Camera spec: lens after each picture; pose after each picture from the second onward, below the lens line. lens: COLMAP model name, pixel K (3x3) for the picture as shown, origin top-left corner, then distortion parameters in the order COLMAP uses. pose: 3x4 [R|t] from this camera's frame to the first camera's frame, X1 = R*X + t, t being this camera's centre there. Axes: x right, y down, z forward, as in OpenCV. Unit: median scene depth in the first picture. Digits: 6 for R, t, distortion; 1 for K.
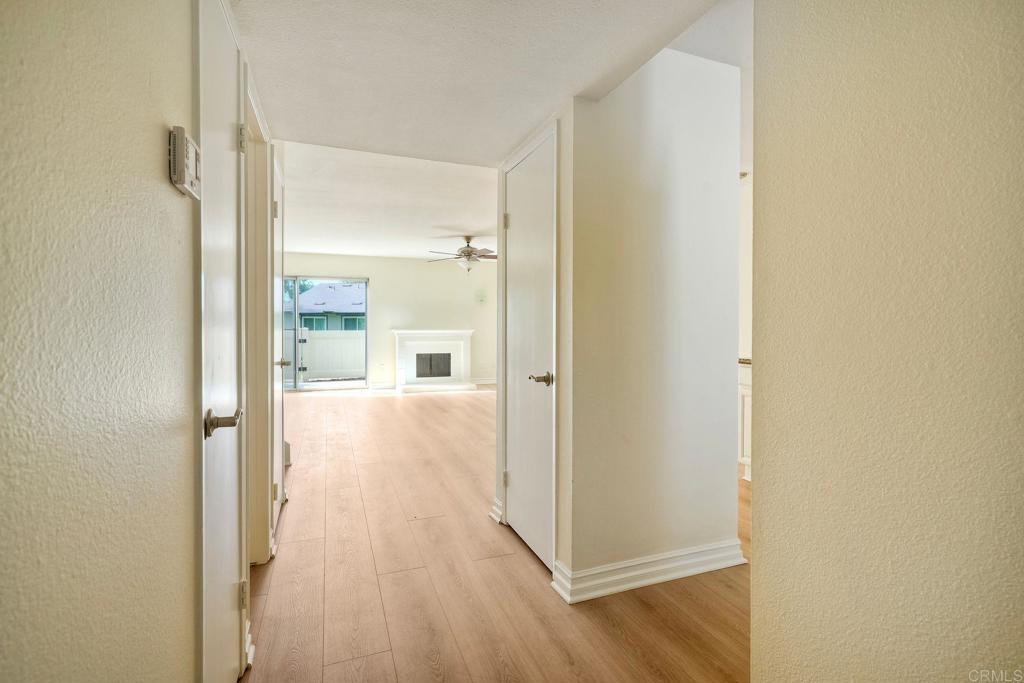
lens RADIAL K [[464.7, 0, 515.1], [0, 464.7, 334.9], [0, 0, 1]] dist [-0.009272, 0.003057]
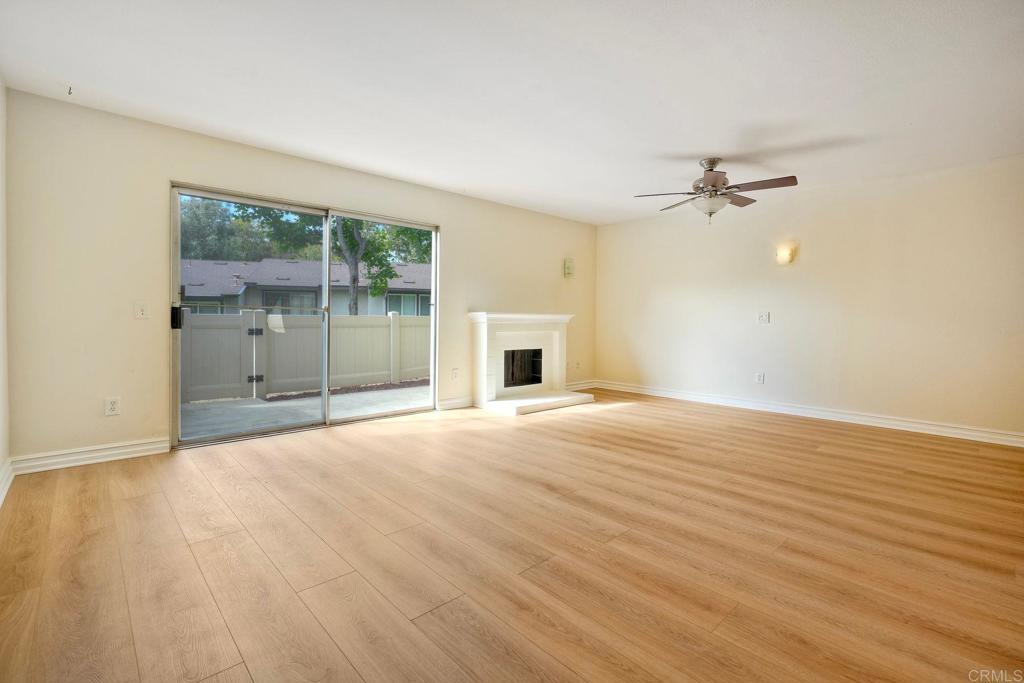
lens RADIAL K [[464.7, 0, 503.1], [0, 464.7, 325.7], [0, 0, 1]] dist [-0.009272, 0.003057]
pose [[0.940132, 0.001319, 0.340808, -0.423936], [-0.000799, 0.999998, -0.001664, 0.006911], [-0.340809, 0.001292, 0.940132, 0.384373]]
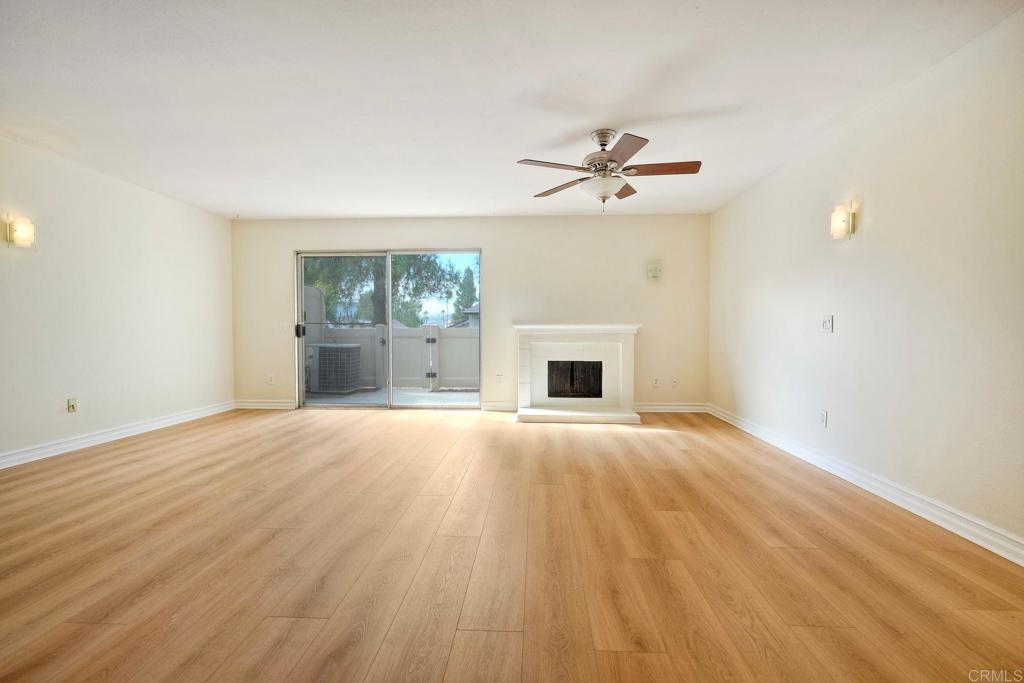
lens RADIAL K [[464.7, 0, 508.0], [0, 464.7, 348.4], [0, 0, 1]] dist [-0.009272, 0.003057]
pose [[0.902405, 0.014867, -0.430633, 0.018080], [-0.003969, 0.999649, 0.026194, 0.005676], [0.430871, -0.021928, 0.902147, 0.373642]]
